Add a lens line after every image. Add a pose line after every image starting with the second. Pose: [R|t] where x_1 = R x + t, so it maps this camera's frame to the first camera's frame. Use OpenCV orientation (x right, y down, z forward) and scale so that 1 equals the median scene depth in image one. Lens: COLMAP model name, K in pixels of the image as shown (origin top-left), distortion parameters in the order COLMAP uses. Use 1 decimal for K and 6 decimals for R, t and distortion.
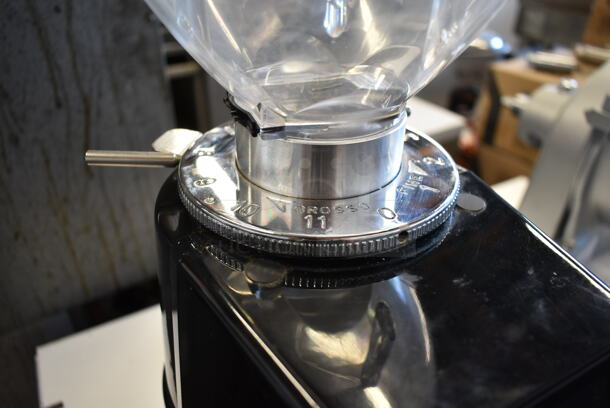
lens RADIAL K [[458.4, 0, 305.0], [0, 458.4, 204.0], [0, 0, 1]] dist [-0.012945, 0.003450]
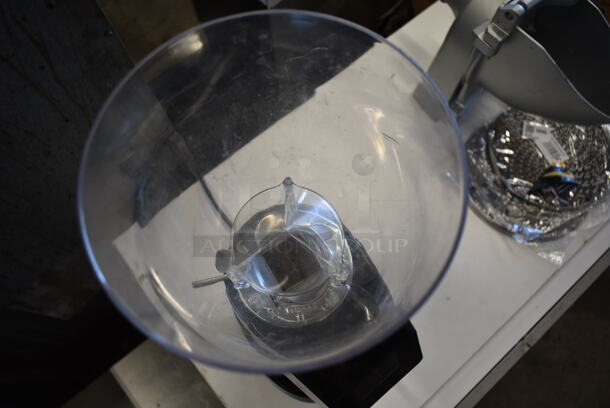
lens RADIAL K [[458.4, 0, 305.0], [0, 458.4, 204.0], [0, 0, 1]] dist [-0.012945, 0.003450]
pose [[0.983910, -0.176476, 0.027879, 0.046820], [0.124267, 0.788070, 0.602913, -0.728875], [-0.128370, -0.589748, 0.797320, -0.257940]]
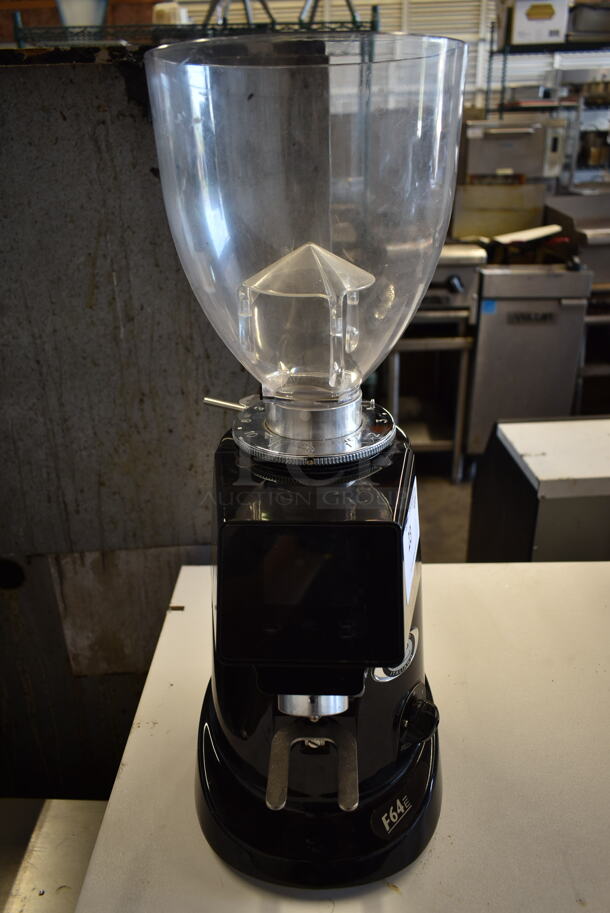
lens RADIAL K [[686.0, 0, 305.0], [0, 686.0, 456.5], [0, 0, 1]] dist [-0.012945, 0.003450]
pose [[0.865998, 0.189626, -0.462699, 0.515596], [-0.241220, 0.968946, -0.054374, 0.073624], [0.438020, 0.158699, 0.884847, -0.538341]]
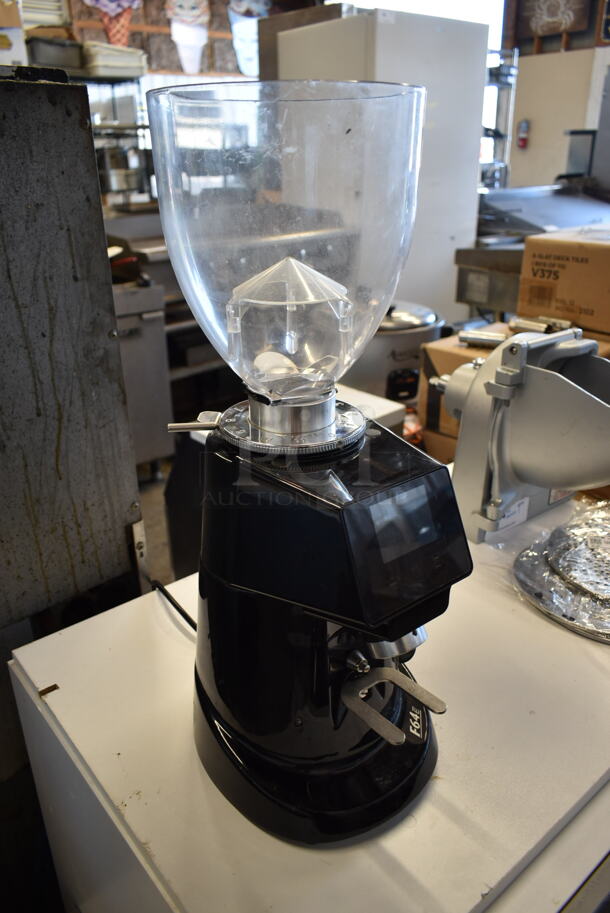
lens RADIAL K [[686.0, 0, 305.0], [0, 686.0, 456.5], [0, 0, 1]] dist [-0.012945, 0.003450]
pose [[0.983700, -0.091877, 0.154572, -0.160220], [0.112516, 0.985036, -0.130554, 0.186295], [-0.140264, 0.145818, 0.979318, -0.754709]]
